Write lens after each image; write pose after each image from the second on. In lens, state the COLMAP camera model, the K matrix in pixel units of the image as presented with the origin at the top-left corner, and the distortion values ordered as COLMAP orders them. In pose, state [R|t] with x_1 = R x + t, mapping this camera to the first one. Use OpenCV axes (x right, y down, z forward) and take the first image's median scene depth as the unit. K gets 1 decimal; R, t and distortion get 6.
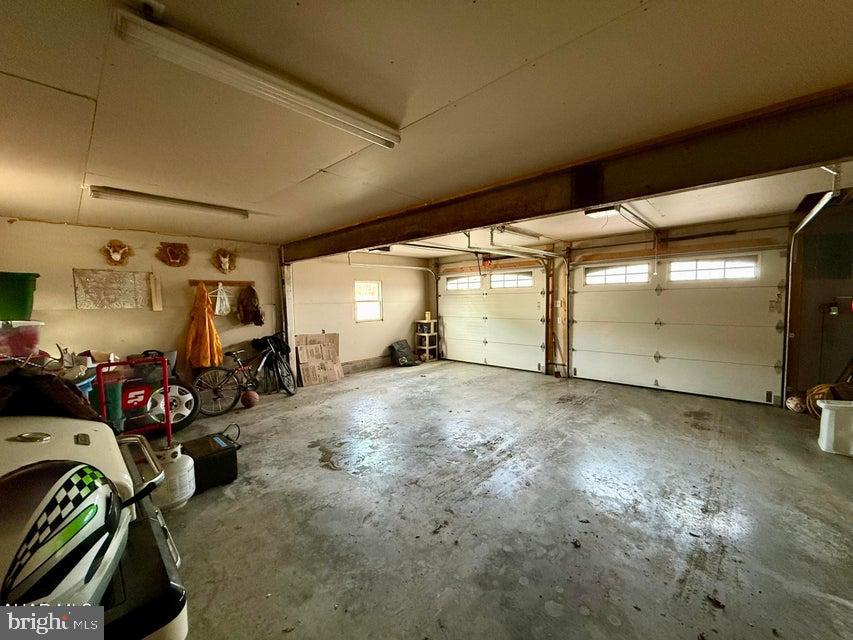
lens RADIAL K [[338.9, 0, 425.3], [0, 338.9, 320.1], [0, 0, 1]] dist [0.000229, 0.000025]
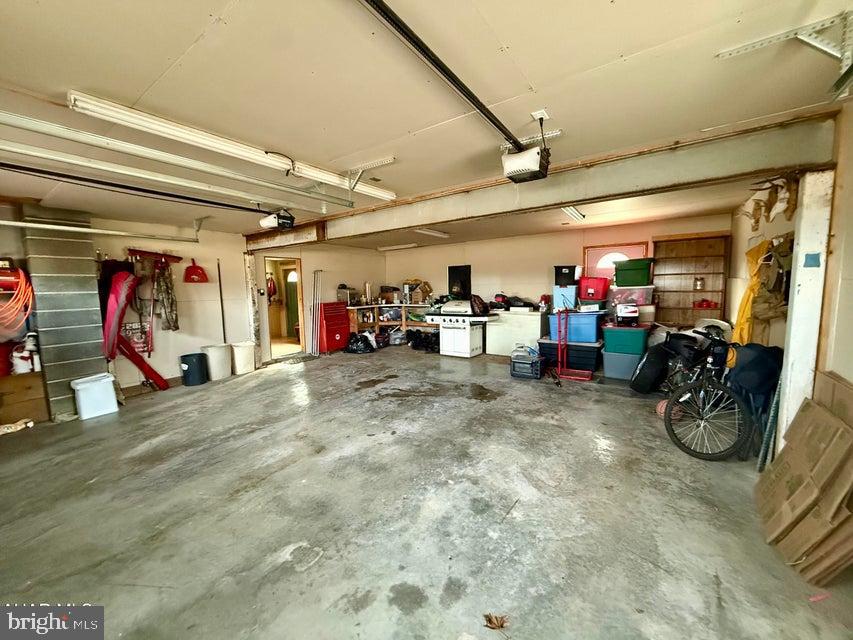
lens RADIAL K [[338.9, 0, 427.0], [0, 338.9, 322.0], [0, 0, 1]] dist [0.000229, 0.000025]
pose [[-0.989059, 0.058494, -0.135429, 0.089986], [0.034337, 0.984097, 0.174282, -0.106817], [0.143470, 0.167725, -0.975338, 1.723141]]
